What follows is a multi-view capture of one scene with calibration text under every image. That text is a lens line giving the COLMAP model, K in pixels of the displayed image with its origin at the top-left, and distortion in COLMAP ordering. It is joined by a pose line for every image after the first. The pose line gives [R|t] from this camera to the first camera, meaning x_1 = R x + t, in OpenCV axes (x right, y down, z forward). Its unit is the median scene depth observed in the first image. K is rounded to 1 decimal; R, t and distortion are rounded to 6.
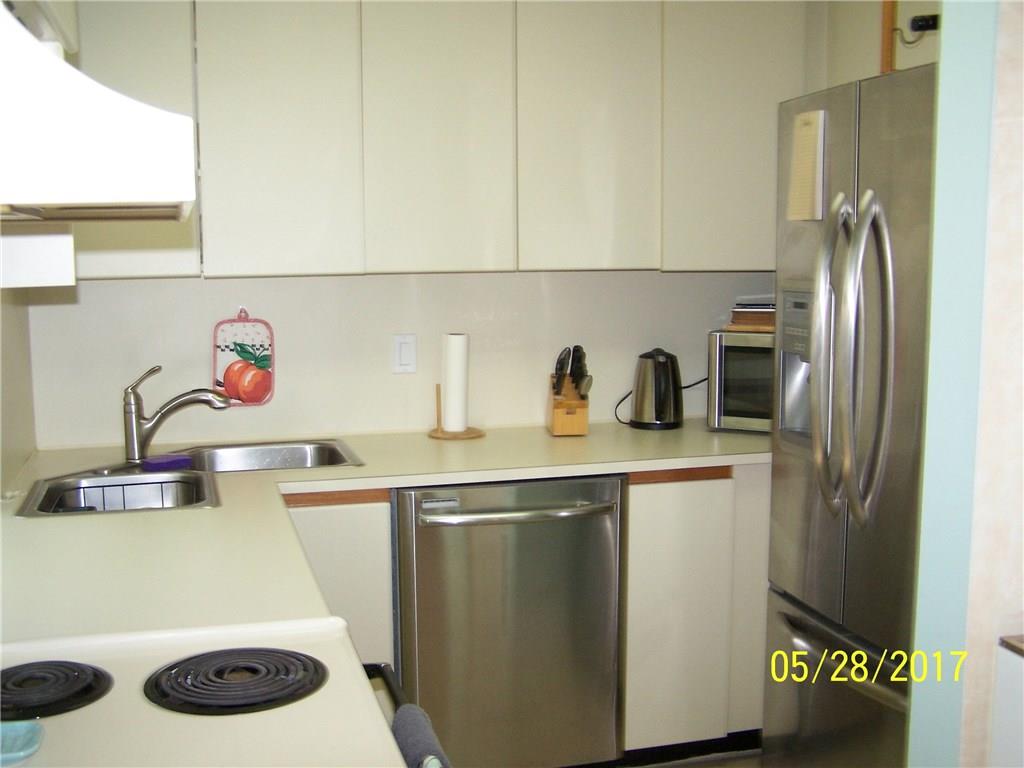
lens RADIAL K [[1153.3, 0, 502.6], [0, 1153.3, 400.9], [0, 0, 1]] dist [-0.211258, 0.378678]
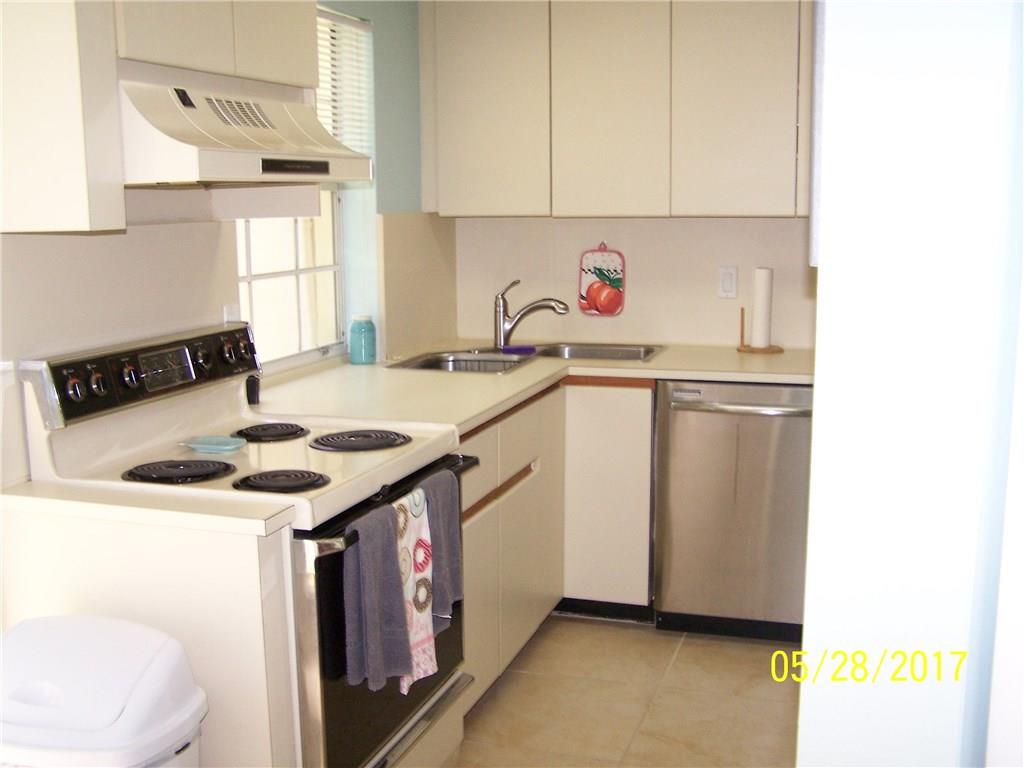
lens RADIAL K [[1153.3, 0, 502.6], [0, 1153.3, 400.9], [0, 0, 1]] dist [-0.211258, 0.378678]
pose [[0.834124, 0.096512, -0.543067, 0.414954], [-0.070126, 0.995139, 0.069143, 0.018687], [0.547101, -0.019591, 0.836838, -0.178323]]
